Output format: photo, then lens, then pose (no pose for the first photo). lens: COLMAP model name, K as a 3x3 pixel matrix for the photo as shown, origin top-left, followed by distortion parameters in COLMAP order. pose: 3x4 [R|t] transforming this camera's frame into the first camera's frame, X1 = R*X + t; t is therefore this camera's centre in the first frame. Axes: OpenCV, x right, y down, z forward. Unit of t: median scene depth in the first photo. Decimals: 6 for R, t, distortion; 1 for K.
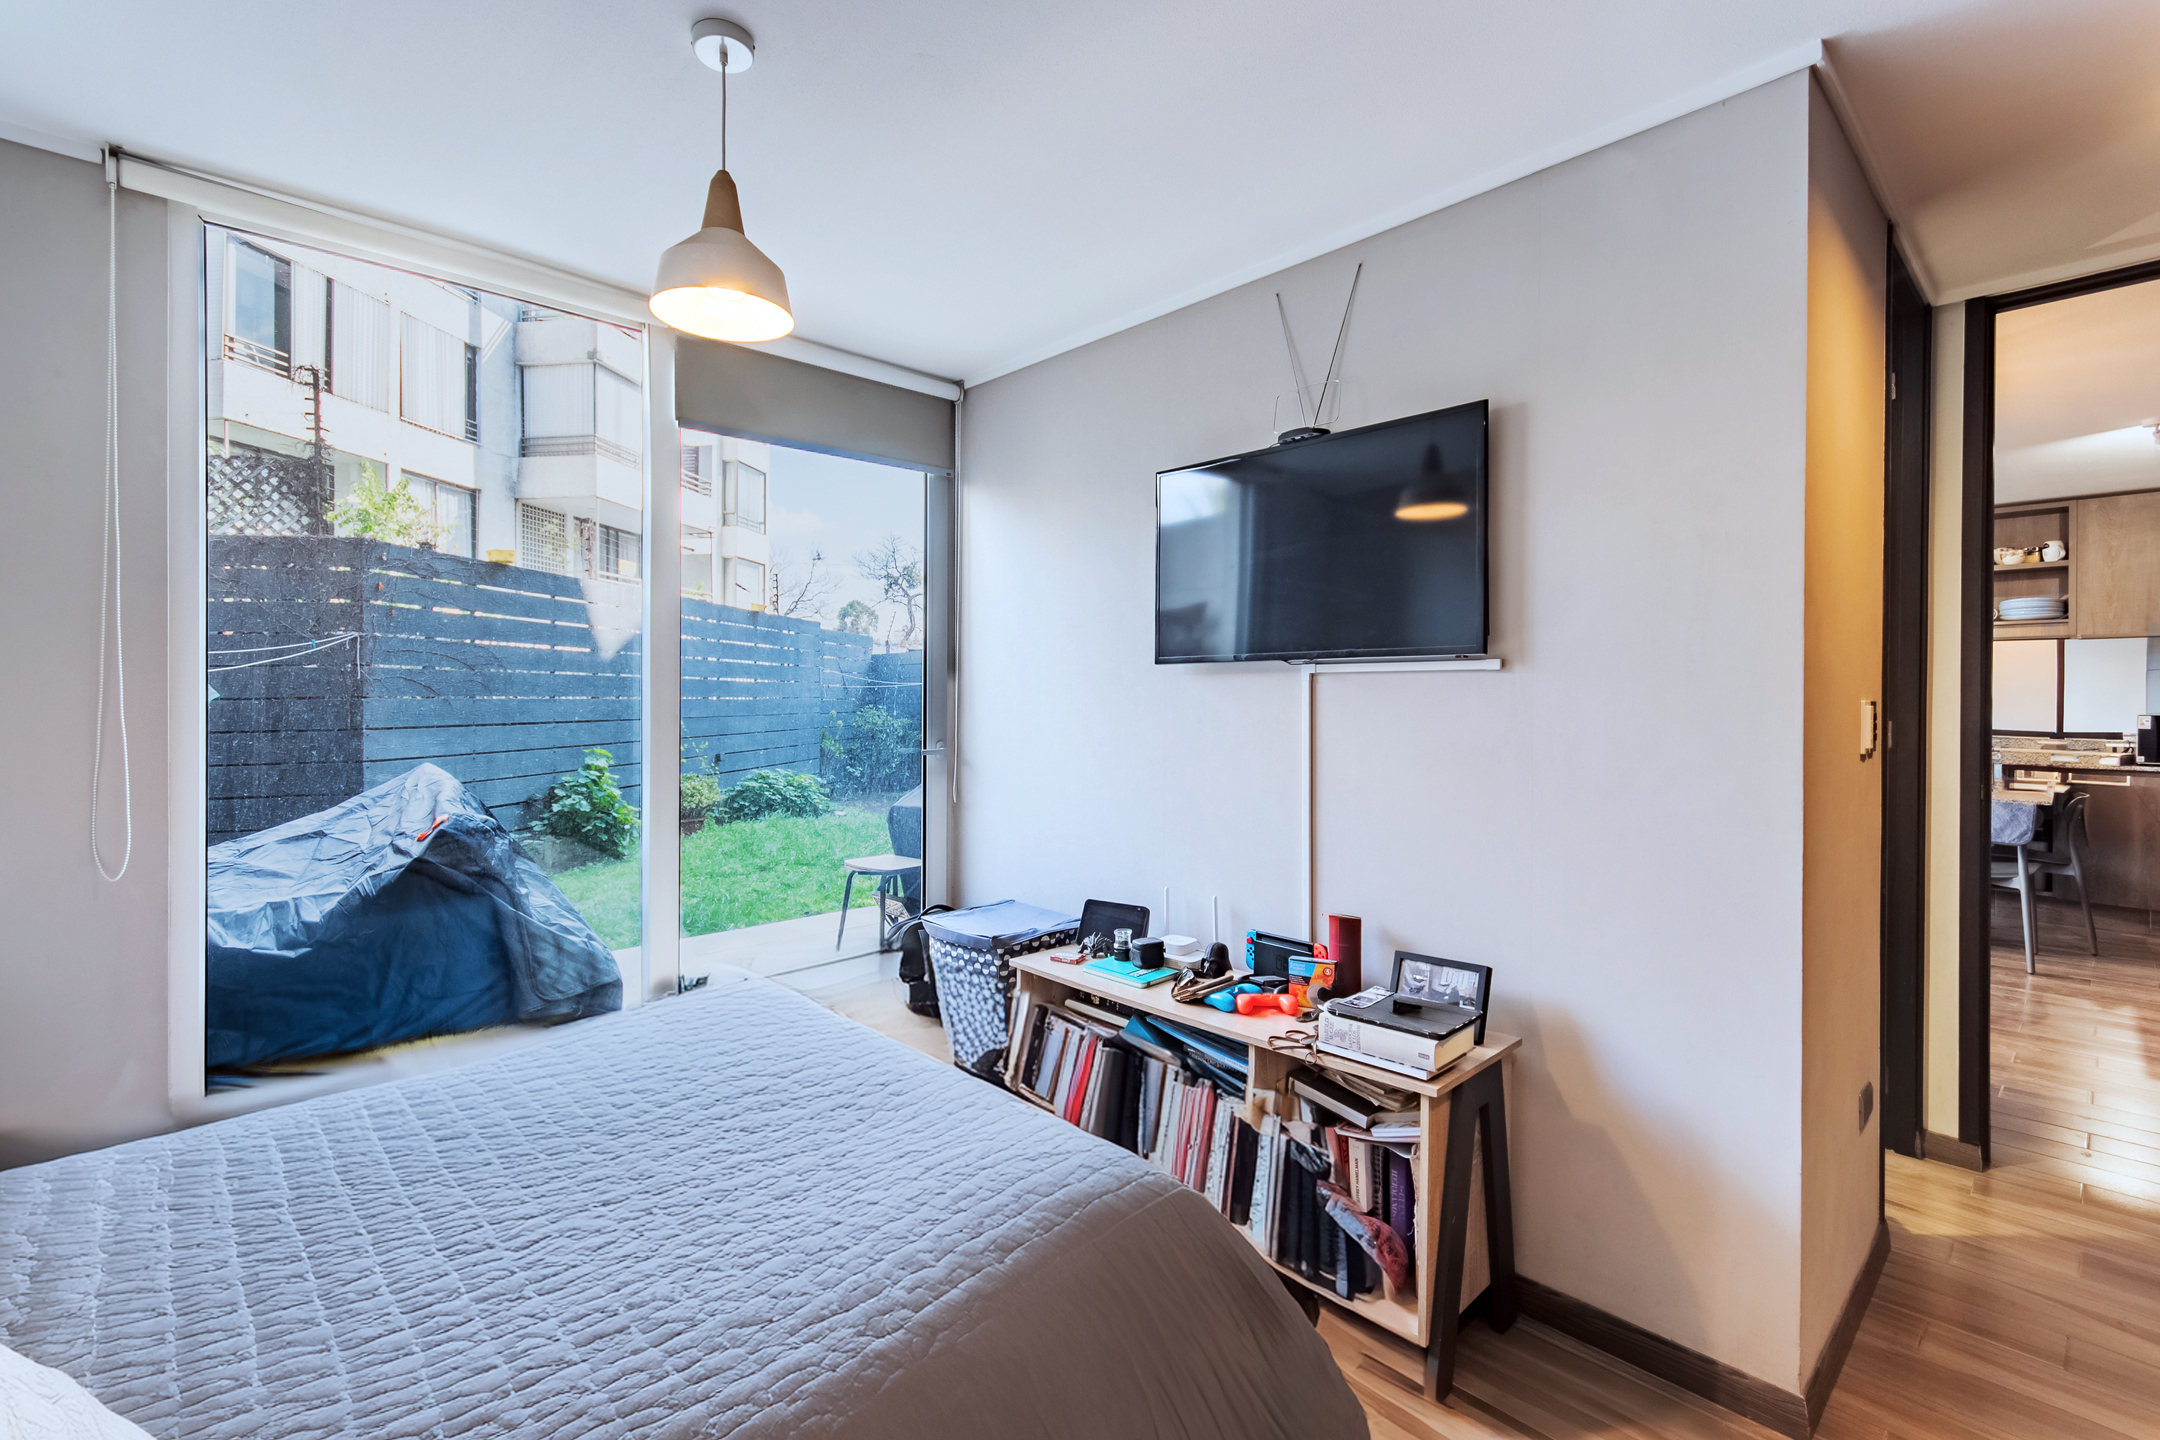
lens RADIAL K [[955.4, 0, 1090.3], [0, 955.4, 686.8], [0, 0, 1]] dist [-0.002569, 0.000348]
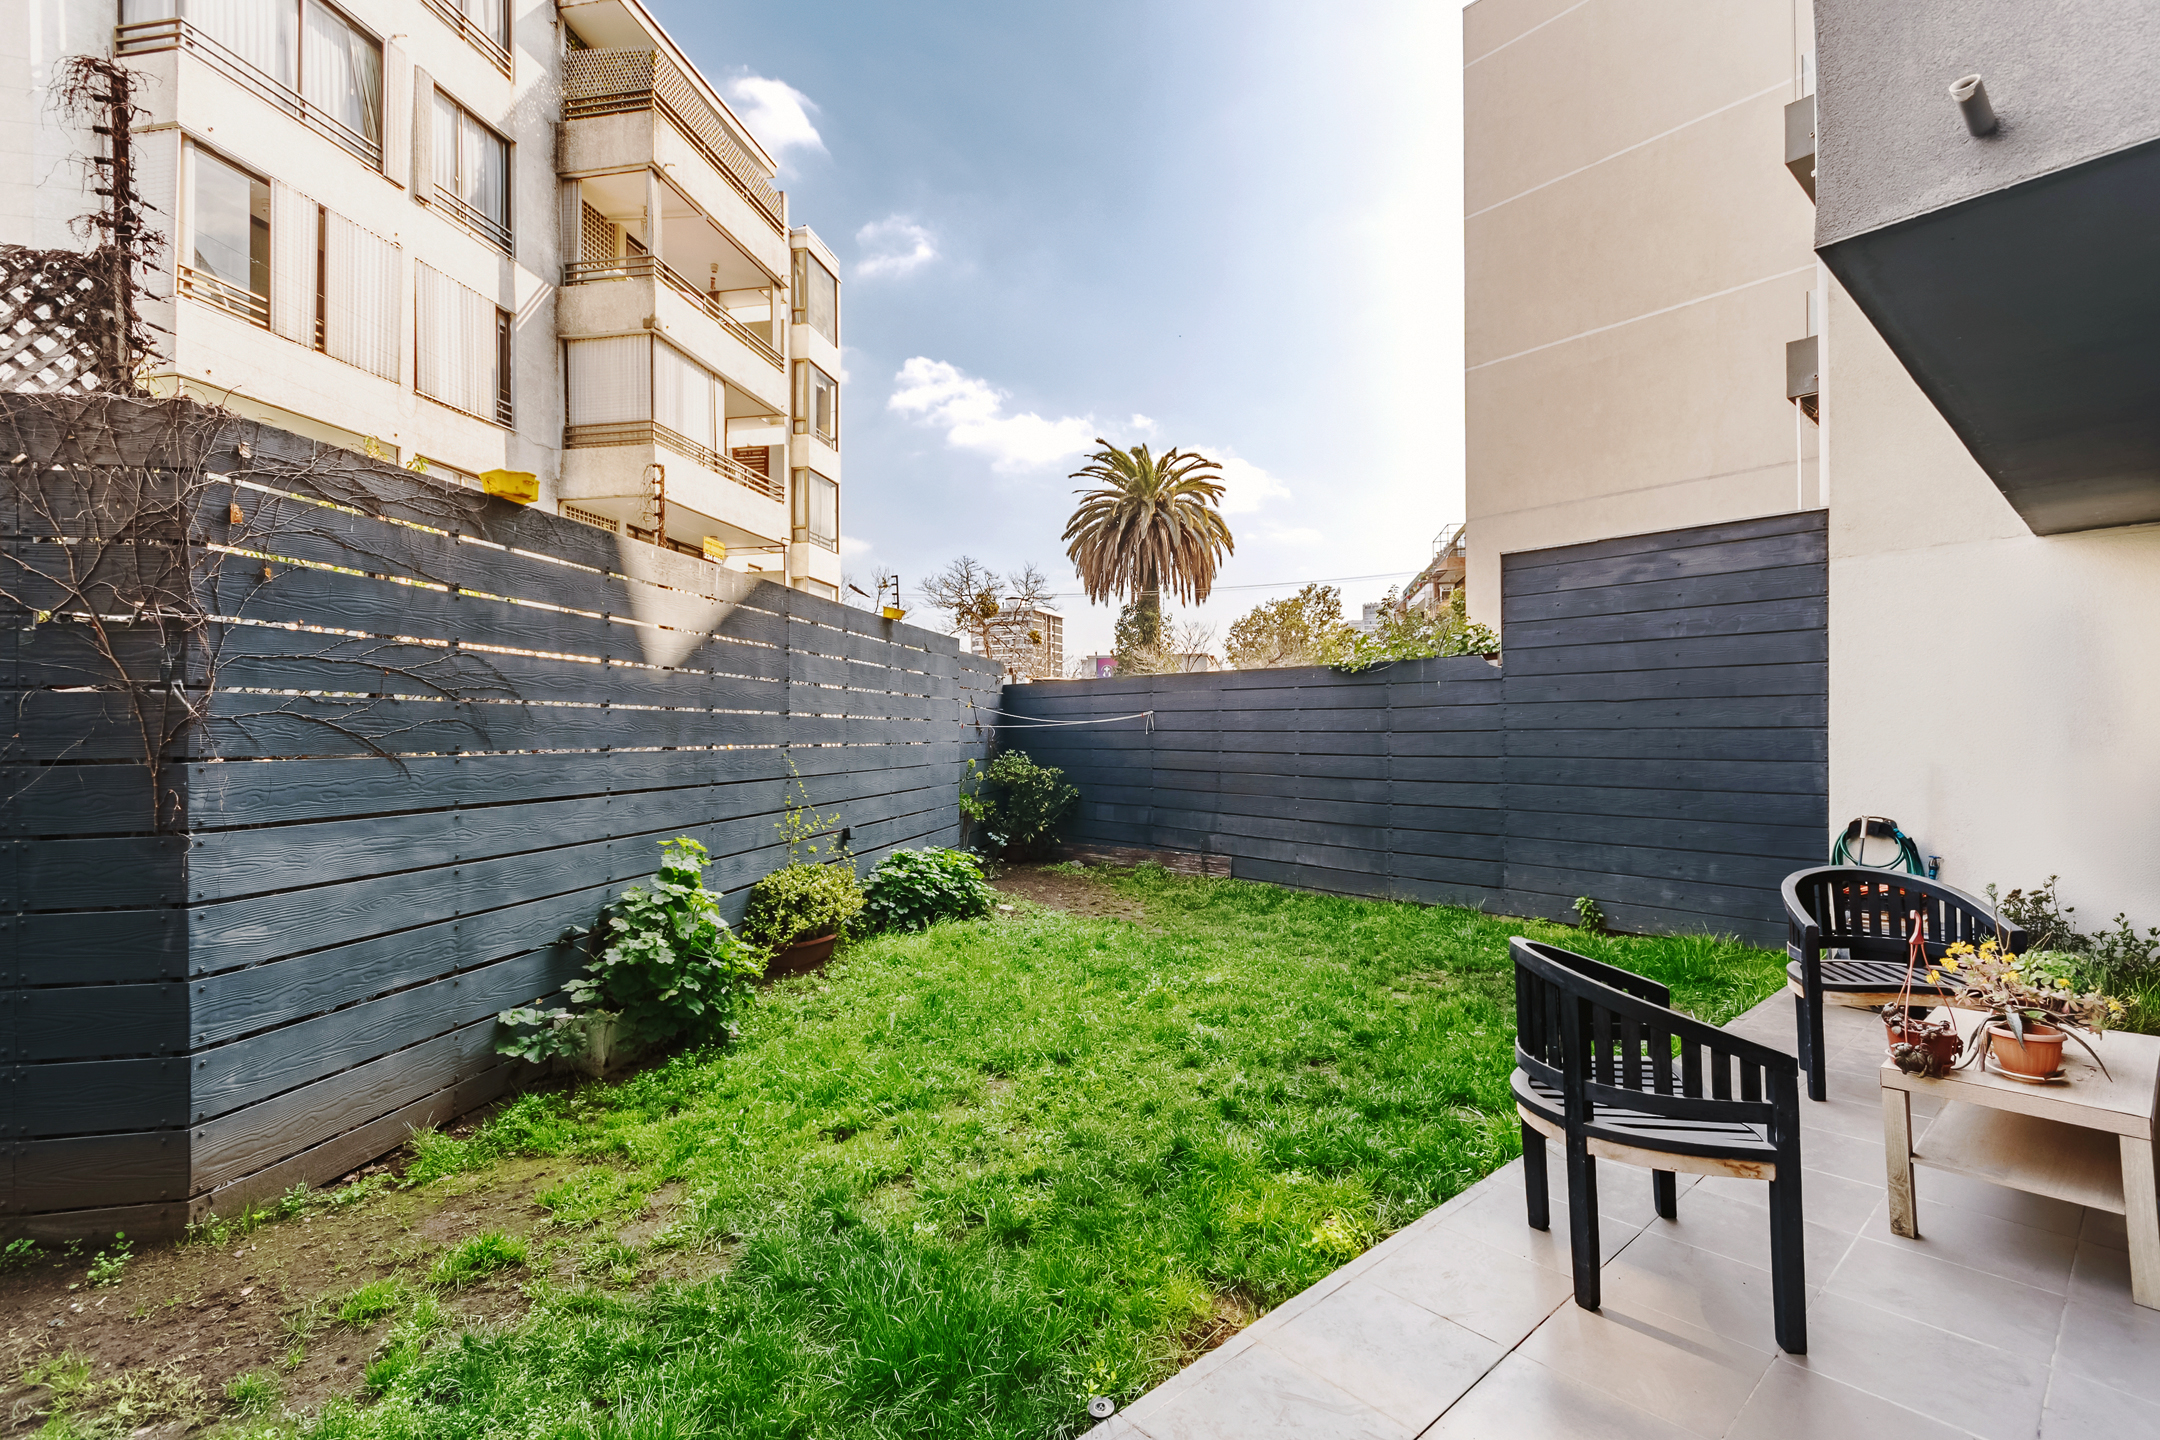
lens RADIAL K [[955.4, 0, 1085.9], [0, 955.4, 723.8], [0, 0, 1]] dist [-0.002569, 0.000348]
pose [[0.999008, -0.004157, -0.044343, -0.180639], [0.004156, 0.999991, -0.000113, -0.002050], [0.044343, -0.000071, 0.999016, 0.319127]]
